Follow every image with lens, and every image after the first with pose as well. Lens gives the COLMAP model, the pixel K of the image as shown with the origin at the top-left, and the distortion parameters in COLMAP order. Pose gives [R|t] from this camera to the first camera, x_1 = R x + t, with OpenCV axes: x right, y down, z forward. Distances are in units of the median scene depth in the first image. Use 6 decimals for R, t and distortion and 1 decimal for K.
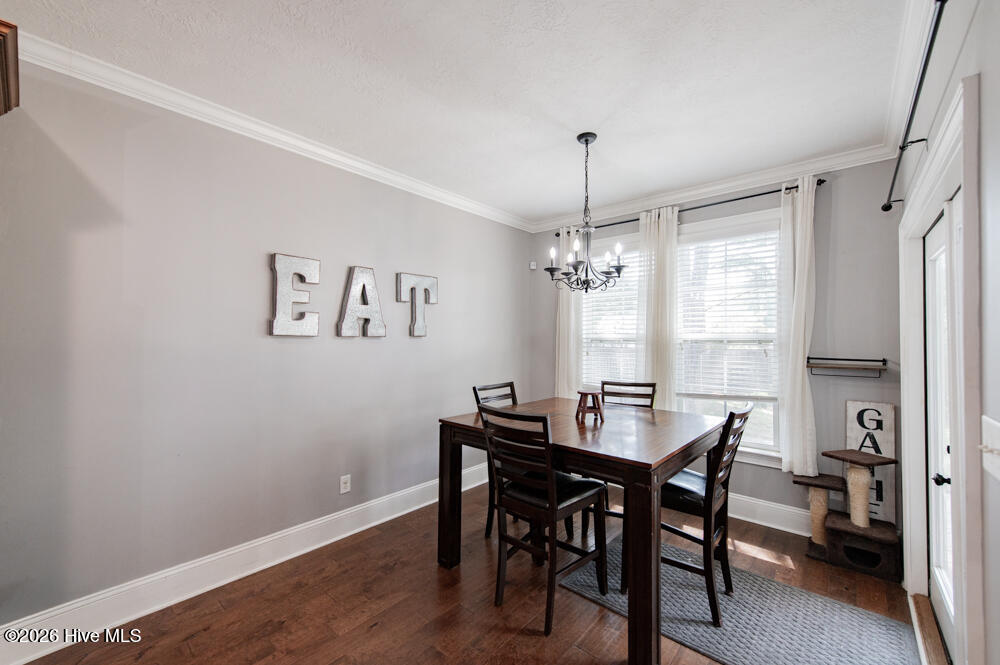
lens RADIAL K [[404.8, 0, 504.3], [0, 404.8, 331.9], [0, 0, 1]] dist [0.013483, -0.000071]
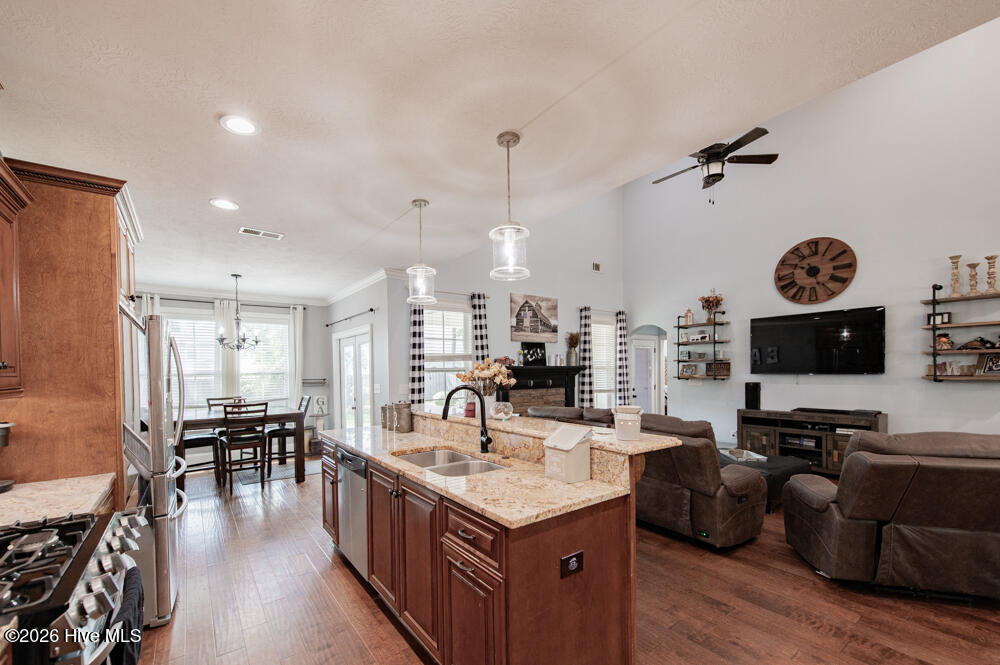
lens RADIAL K [[404.8, 0, 485.8], [0, 404.8, 373.8], [0, 0, 1]] dist [0.013483, -0.000071]
pose [[0.232385, -0.018336, 0.972451, -1.365855], [-0.002087, 0.999811, 0.019350, -0.021309], [-0.972622, -0.006526, 0.232303, -0.641619]]
